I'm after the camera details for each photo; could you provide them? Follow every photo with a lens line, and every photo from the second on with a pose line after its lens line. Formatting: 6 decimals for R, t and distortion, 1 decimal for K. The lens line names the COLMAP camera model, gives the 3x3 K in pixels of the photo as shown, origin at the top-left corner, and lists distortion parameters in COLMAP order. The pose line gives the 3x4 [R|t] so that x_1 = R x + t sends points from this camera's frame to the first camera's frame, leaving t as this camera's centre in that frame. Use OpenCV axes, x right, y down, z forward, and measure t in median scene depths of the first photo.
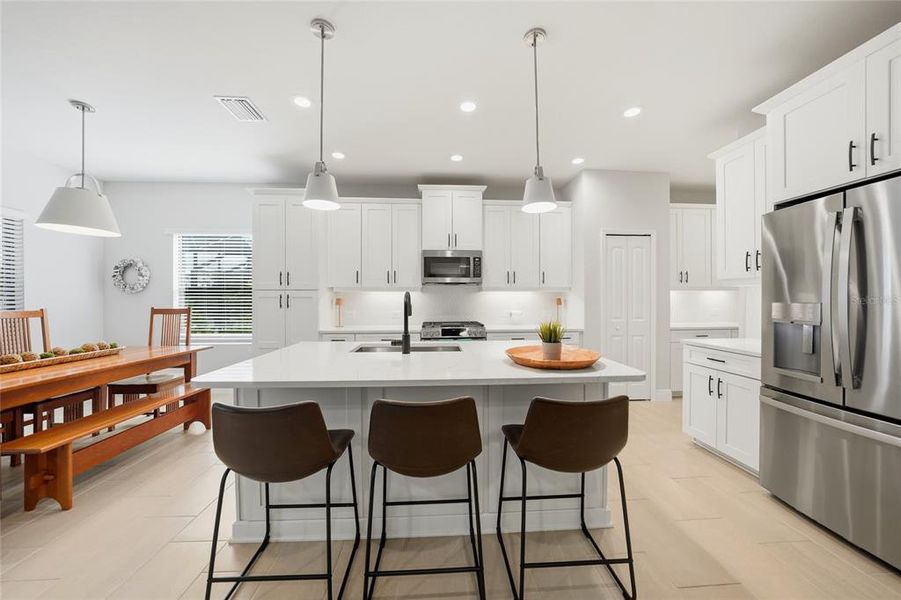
lens RADIAL K [[327.0, 0, 453.4], [0, 327.0, 303.8], [0, 0, 1]] dist [-0.000241, 0.000015]
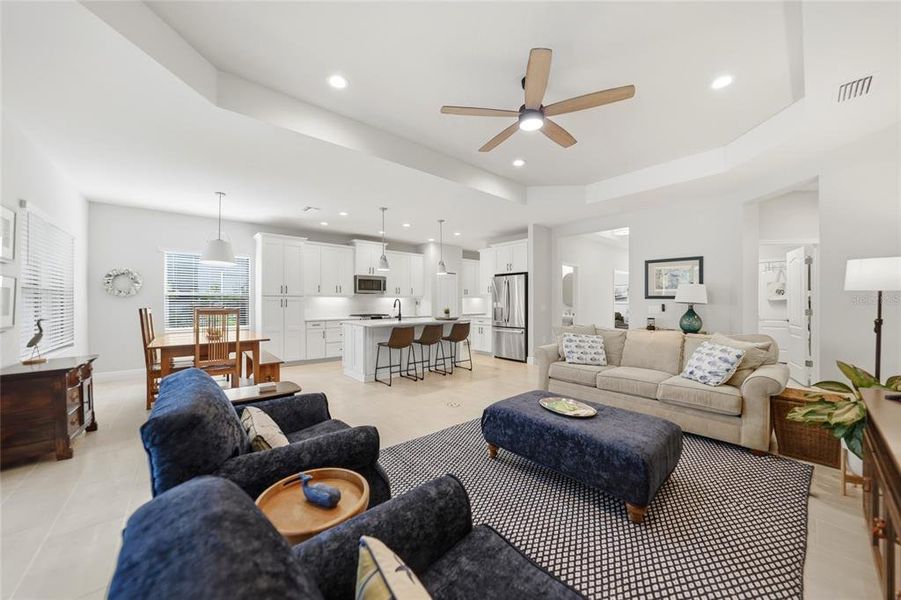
lens RADIAL K [[327.0, 0, 453.4], [0, 327.0, 303.8], [0, 0, 1]] dist [-0.000241, 0.000015]
pose [[0.808580, -0.002211, 0.588382, -0.731779], [0.008326, 0.999936, -0.007685, 0.017236], [-0.588327, 0.011113, 0.808547, -0.802286]]
